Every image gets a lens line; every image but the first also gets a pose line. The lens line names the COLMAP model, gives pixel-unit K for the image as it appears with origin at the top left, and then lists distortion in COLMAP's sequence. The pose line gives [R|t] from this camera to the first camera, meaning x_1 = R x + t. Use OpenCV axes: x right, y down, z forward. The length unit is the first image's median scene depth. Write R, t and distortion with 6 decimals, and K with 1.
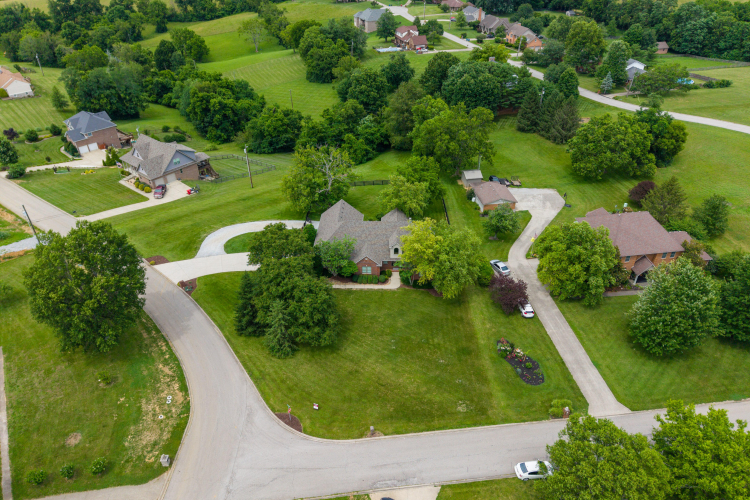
lens RADIAL K [[504.1, 0, 375.0], [0, 504.1, 250.0], [0, 0, 1]] dist [0.010264, -0.003751]
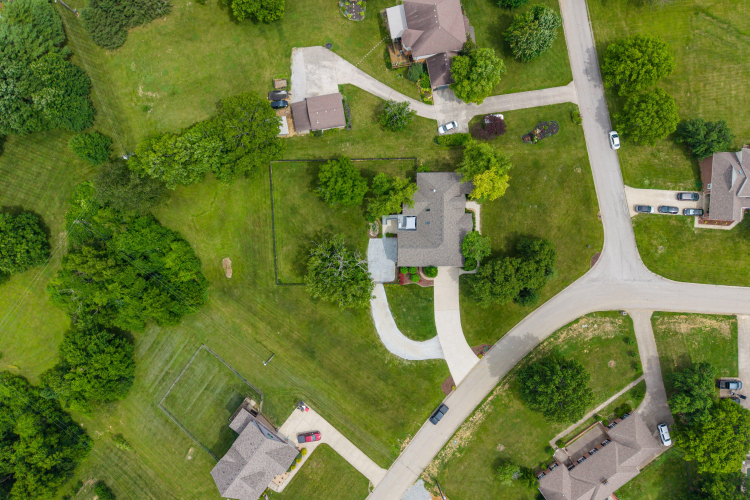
lens RADIAL K [[504.1, 0, 375.0], [0, 504.1, 250.0], [0, 0, 1]] dist [0.010264, -0.003751]
pose [[-0.029460, -0.999439, 0.015955, -0.072593], [0.548409, -0.002816, 0.836206, -0.913672], [-0.835691, 0.033384, 0.548184, 0.333078]]
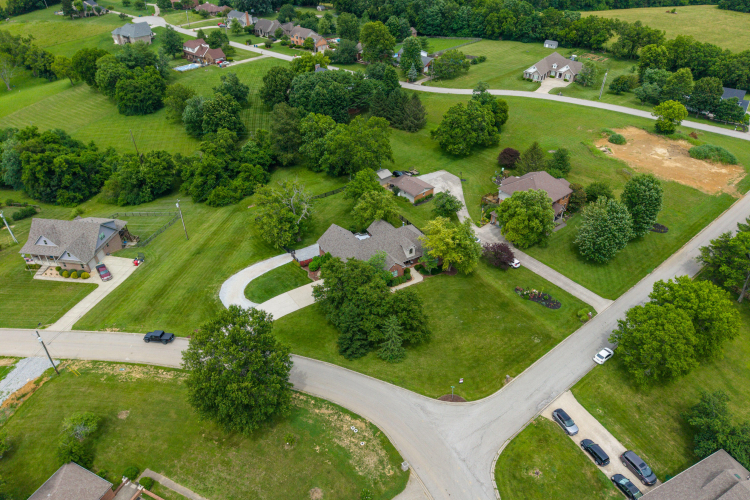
lens RADIAL K [[504.1, 0, 375.0], [0, 504.1, 250.0], [0, 0, 1]] dist [0.010264, -0.003751]
pose [[0.851333, -0.301556, 0.429296, -0.399228], [0.289800, 0.952428, 0.094326, -0.101581], [-0.437319, 0.044107, 0.898224, -0.038776]]
